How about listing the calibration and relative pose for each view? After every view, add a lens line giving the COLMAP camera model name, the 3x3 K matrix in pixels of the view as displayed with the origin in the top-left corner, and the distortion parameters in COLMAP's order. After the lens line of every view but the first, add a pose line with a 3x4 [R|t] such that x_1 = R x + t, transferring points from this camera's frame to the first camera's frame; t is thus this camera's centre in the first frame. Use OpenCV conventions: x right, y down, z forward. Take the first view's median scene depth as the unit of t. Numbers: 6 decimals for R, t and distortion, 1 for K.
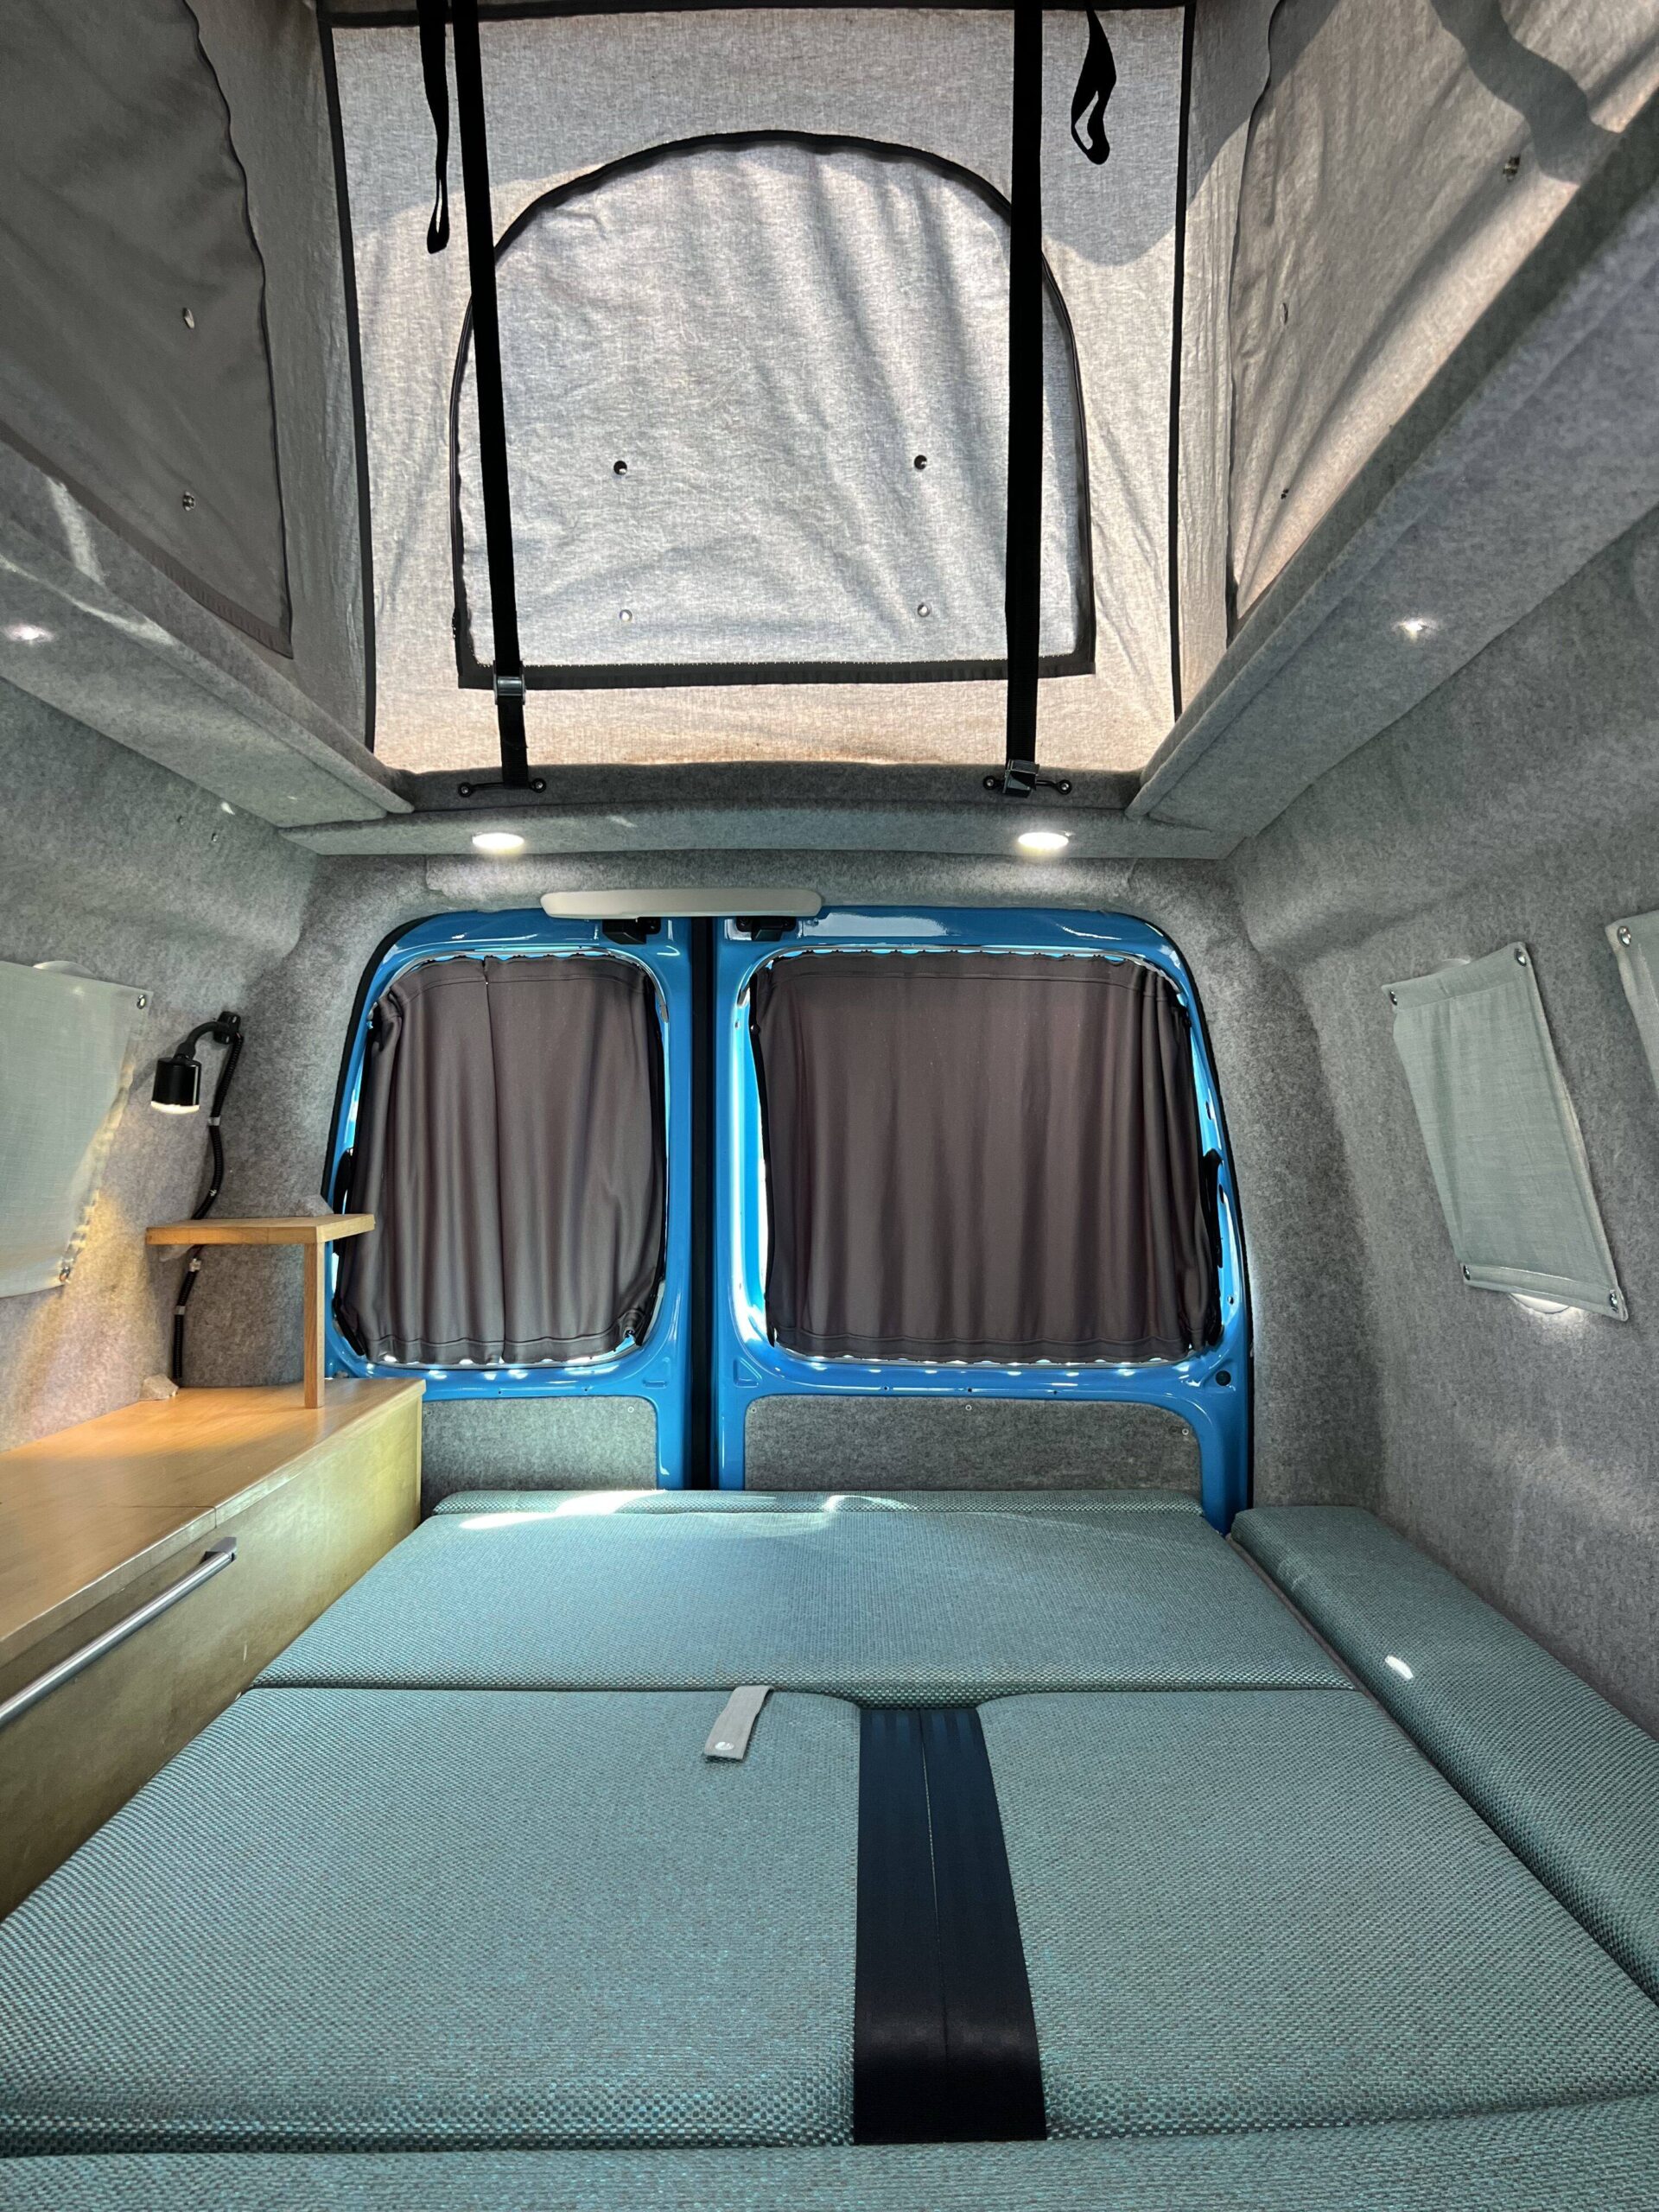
lens RADIAL K [[1668.8, 0, 835.0], [0, 1668.8, 1116.6], [0, 0, 1]] dist [0.042579, -0.050753]
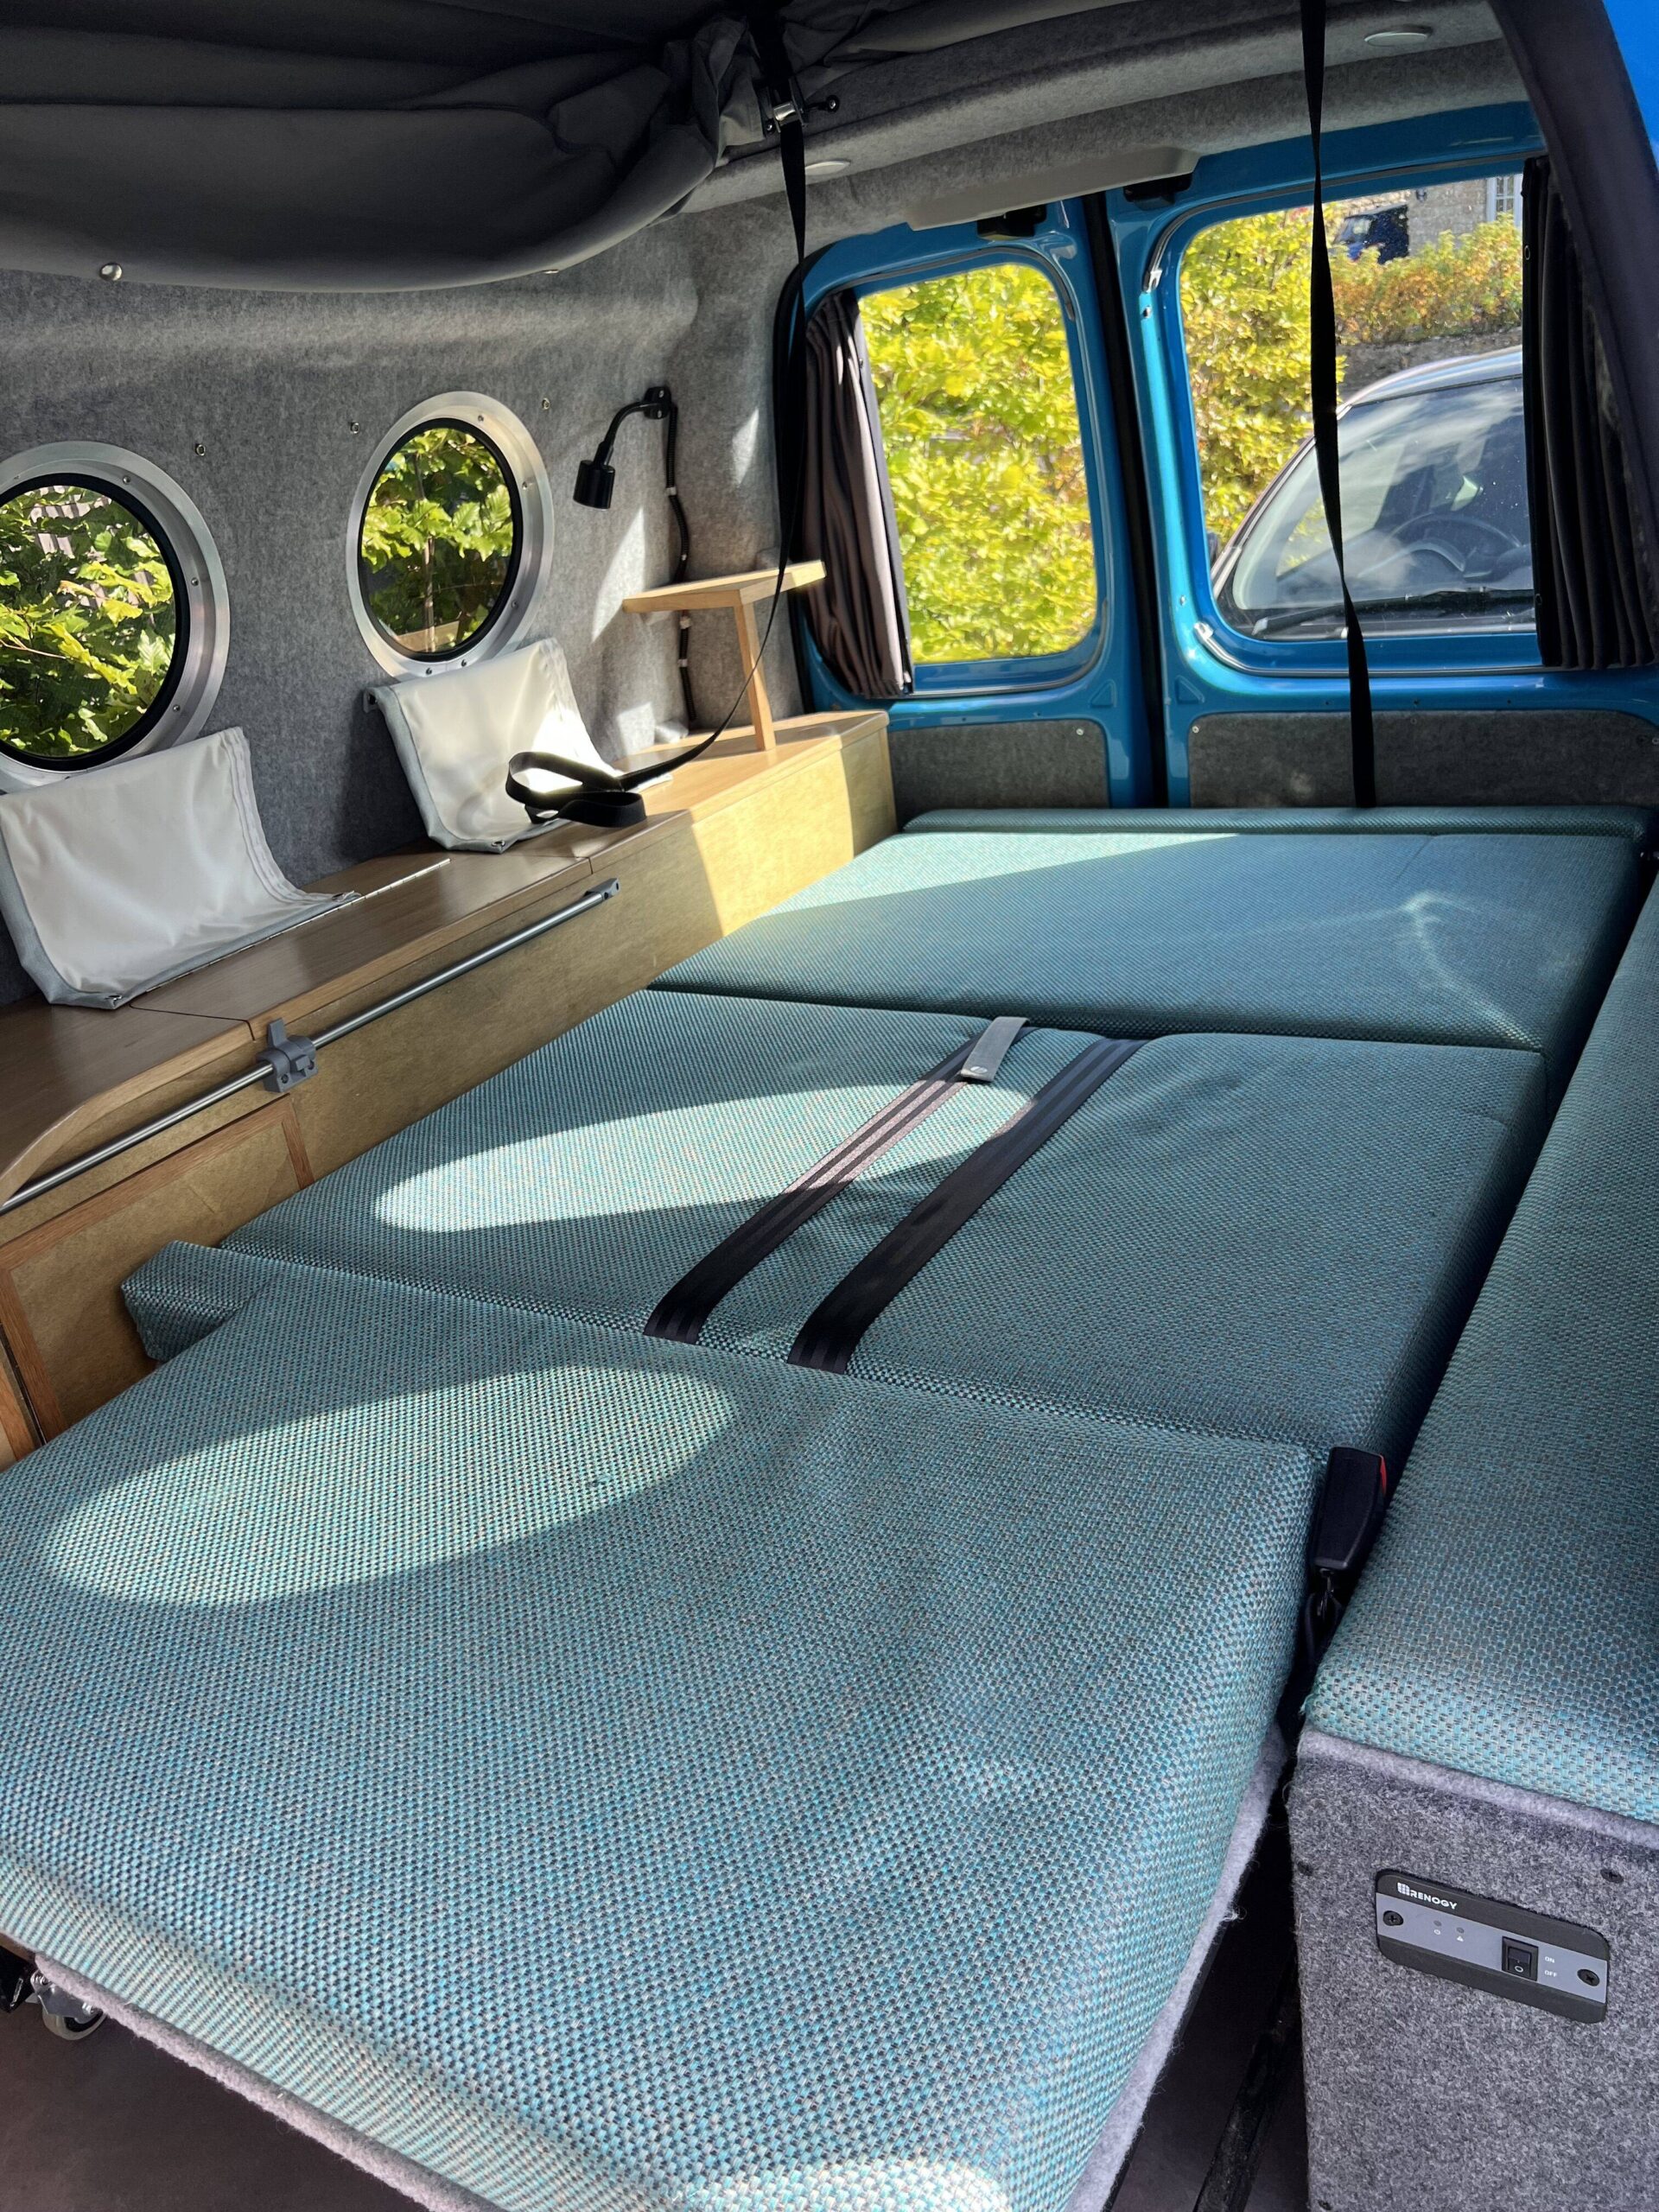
lens RADIAL K [[1668.8, 0, 832.4], [0, 1668.8, 1102.7], [0, 0, 1]] dist [0.042579, -0.050753]
pose [[0.860527, 0.088242, -0.501703, 0.356936], [0.138208, 0.907497, 0.396670, -0.062656], [0.490297, -0.410685, 0.768731, 0.025352]]
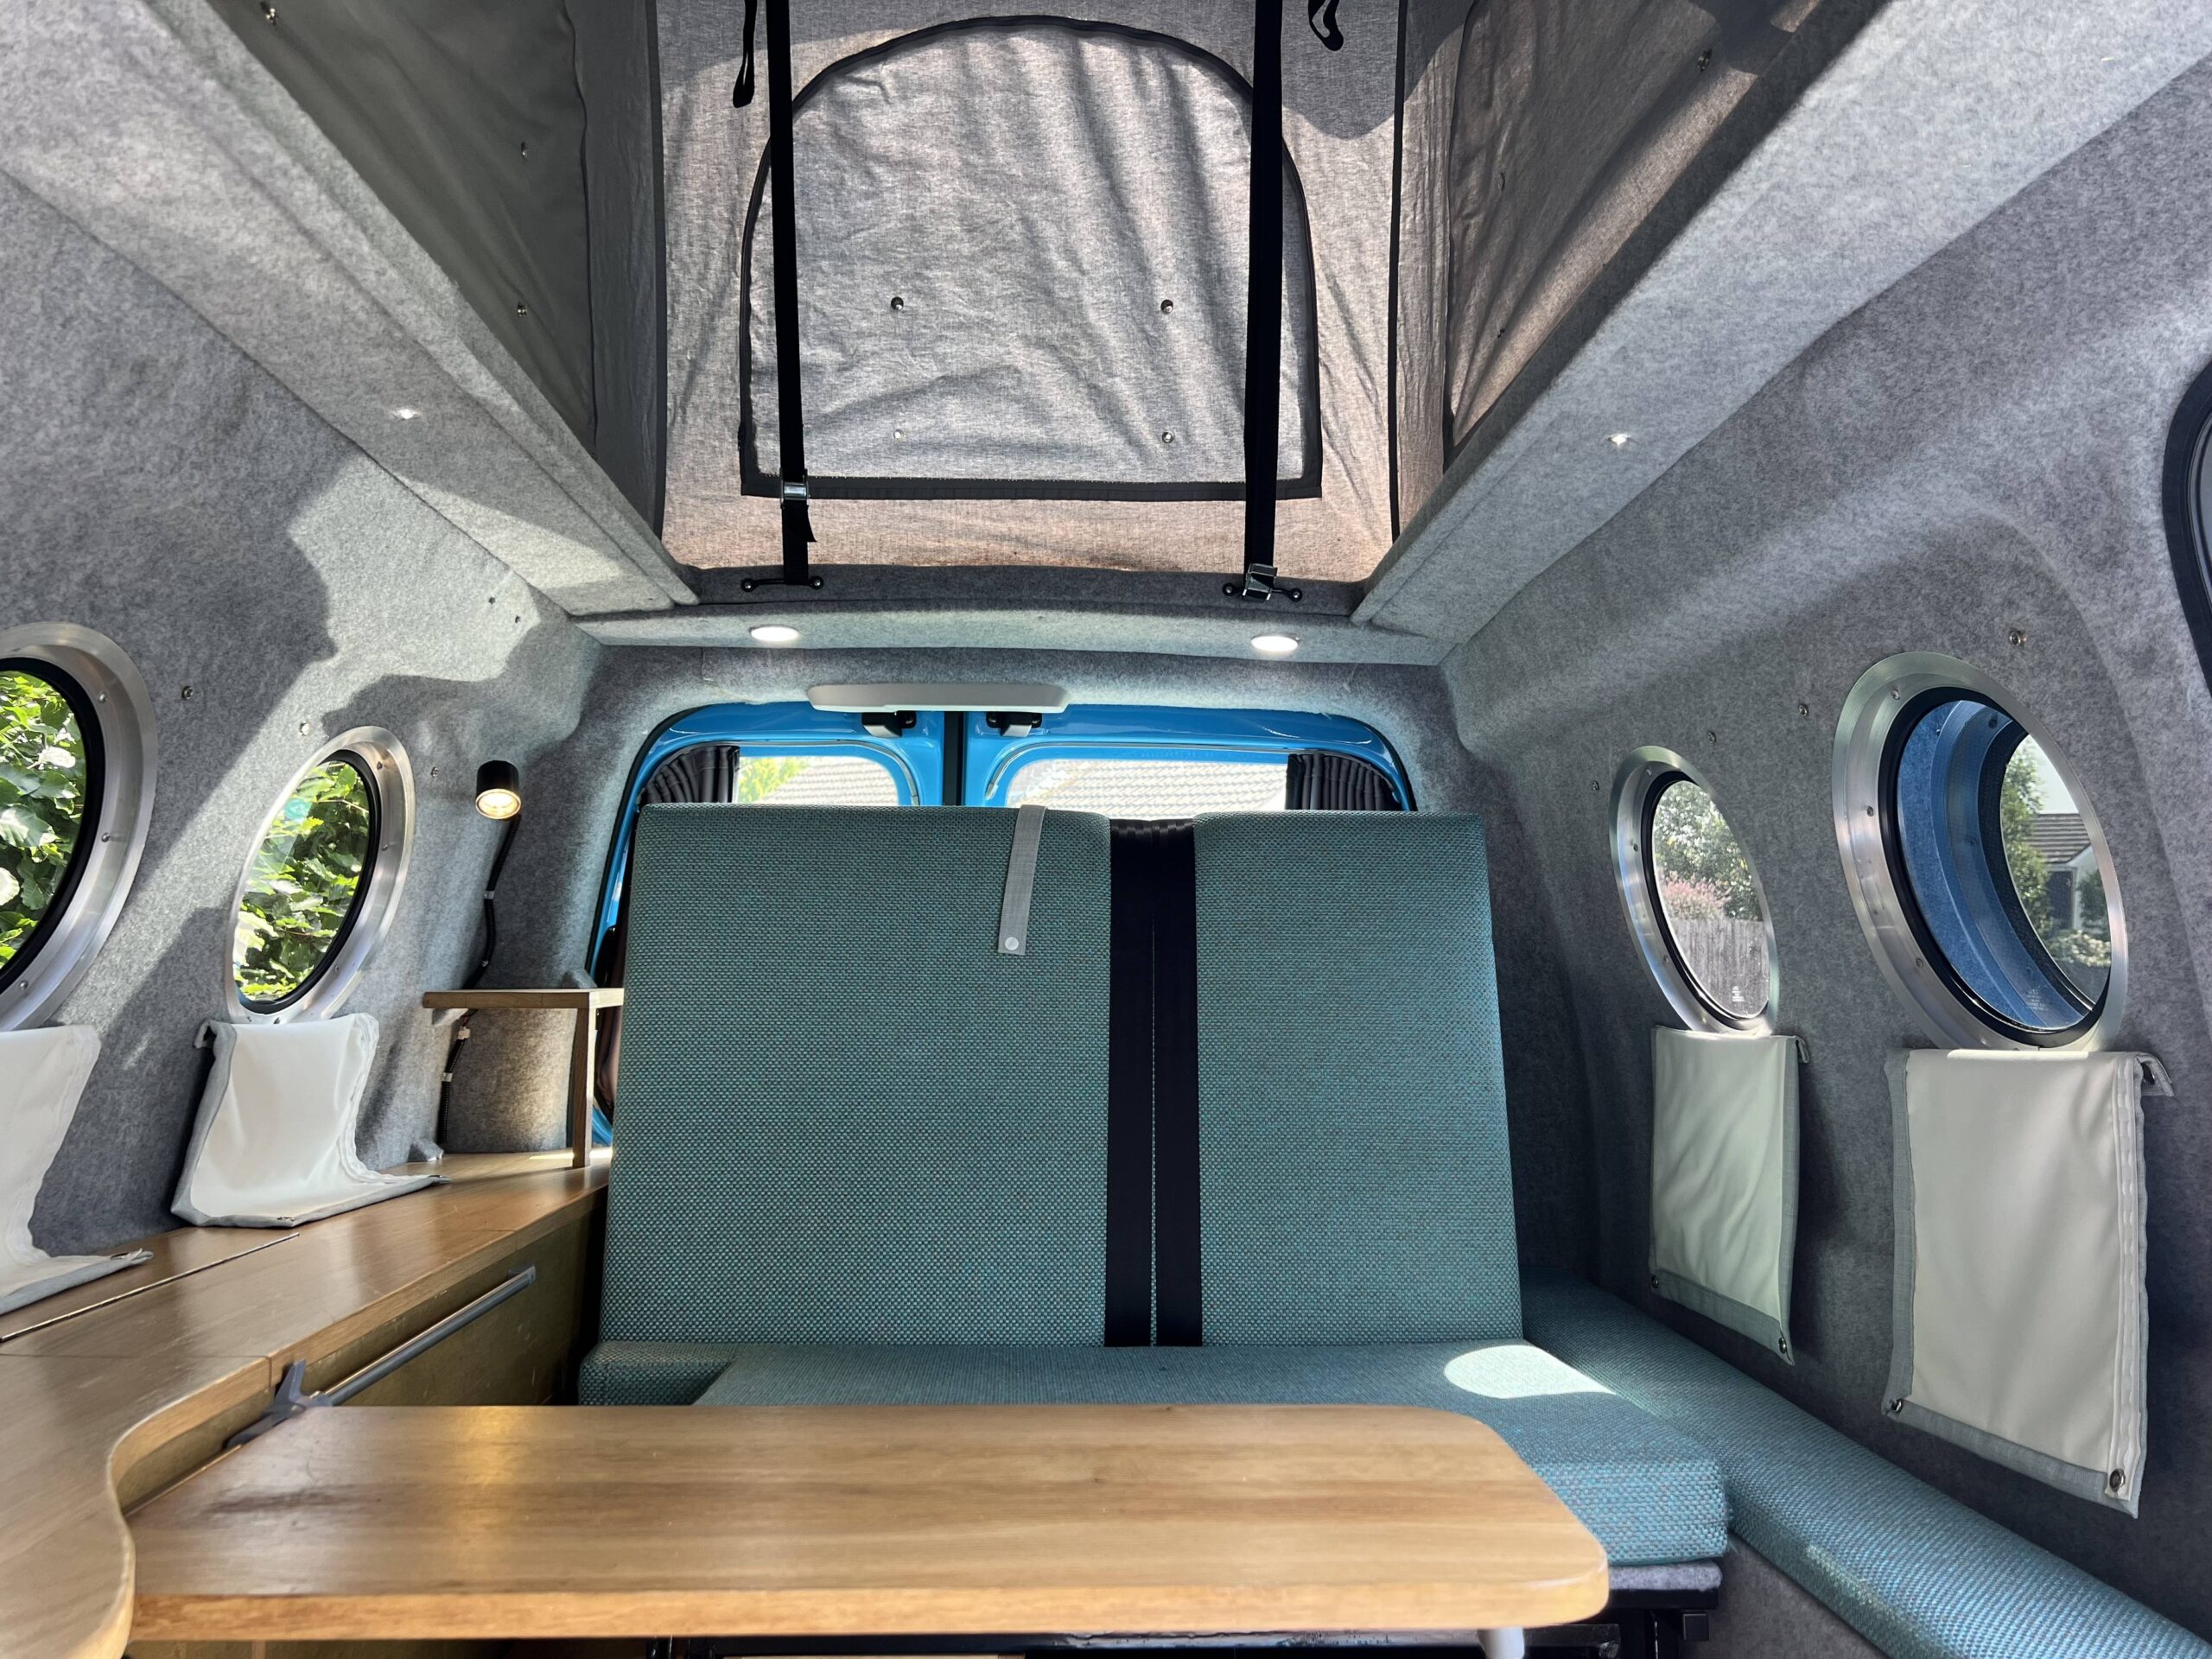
lens RADIAL K [[1668.8, 0, 1101.2], [0, 1668.8, 841.1], [0, 0, 1]] dist [0.042579, -0.050753]
pose [[0.998500, 0.014431, 0.052816, -0.047590], [-0.010191, 0.996769, -0.079677, 0.054518], [-0.053795, 0.079019, 0.995421, -0.078765]]
